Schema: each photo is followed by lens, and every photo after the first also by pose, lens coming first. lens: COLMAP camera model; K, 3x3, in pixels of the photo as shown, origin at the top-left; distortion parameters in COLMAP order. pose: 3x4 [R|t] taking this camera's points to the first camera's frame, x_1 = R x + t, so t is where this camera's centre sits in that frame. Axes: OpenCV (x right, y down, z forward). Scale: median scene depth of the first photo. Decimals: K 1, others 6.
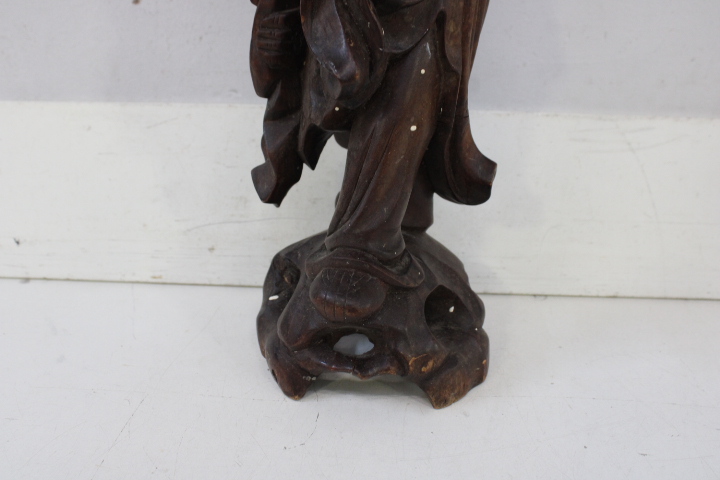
lens RADIAL K [[715.5, 0, 356.5], [0, 715.5, 236.3], [0, 0, 1]] dist [-0.143946, 0.155664]
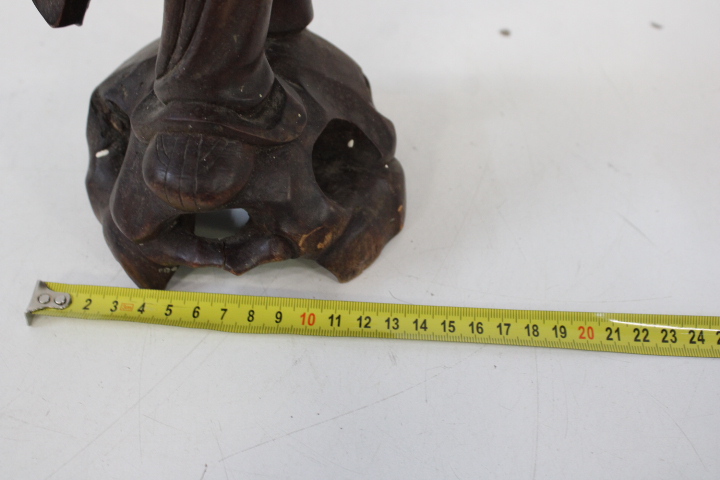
lens RADIAL K [[768.1, 0, 355.3], [0, 768.1, 240.4], [0, 0, 1]] dist [-0.125467, 0.140865]
pose [[0.986107, -0.134498, 0.097485, 0.050280], [0.084810, 0.912261, 0.400733, -0.123757], [-0.142829, -0.386898, 0.910994, 0.257695]]
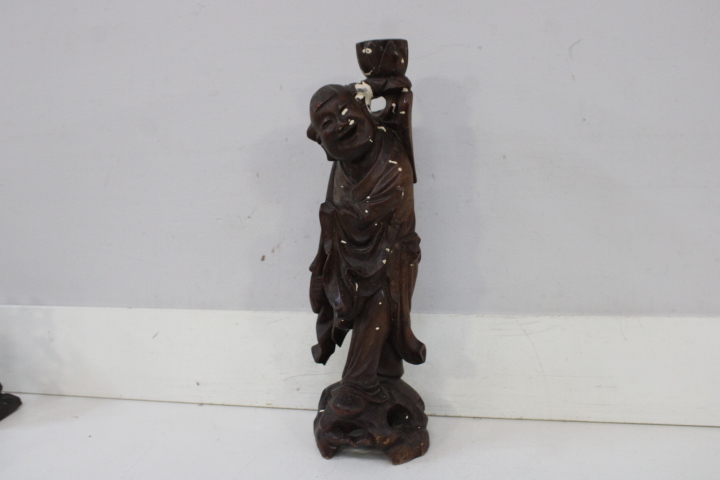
lens RADIAL K [[715.5, 0, 356.5], [0, 715.5, 236.3], [0, 0, 1]] dist [-0.143946, 0.155664]
pose [[0.980515, -0.029534, -0.194212, 0.406182], [-0.017973, 0.971001, -0.238399, 0.088679], [0.195621, 0.237244, 0.951550, -1.060326]]
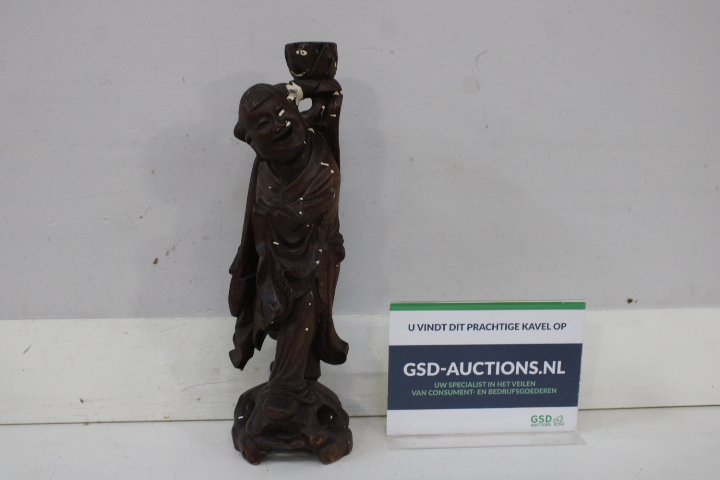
lens RADIAL K [[829.1, 0, 357.4], [0, 829.1, 237.9], [0, 0, 1]] dist [-0.092714, 0.058416]
pose [[0.992784, -0.032327, 0.115477, -0.046807], [0.058456, 0.971278, -0.230657, 0.156950], [-0.104704, 0.235743, 0.966159, -1.406933]]
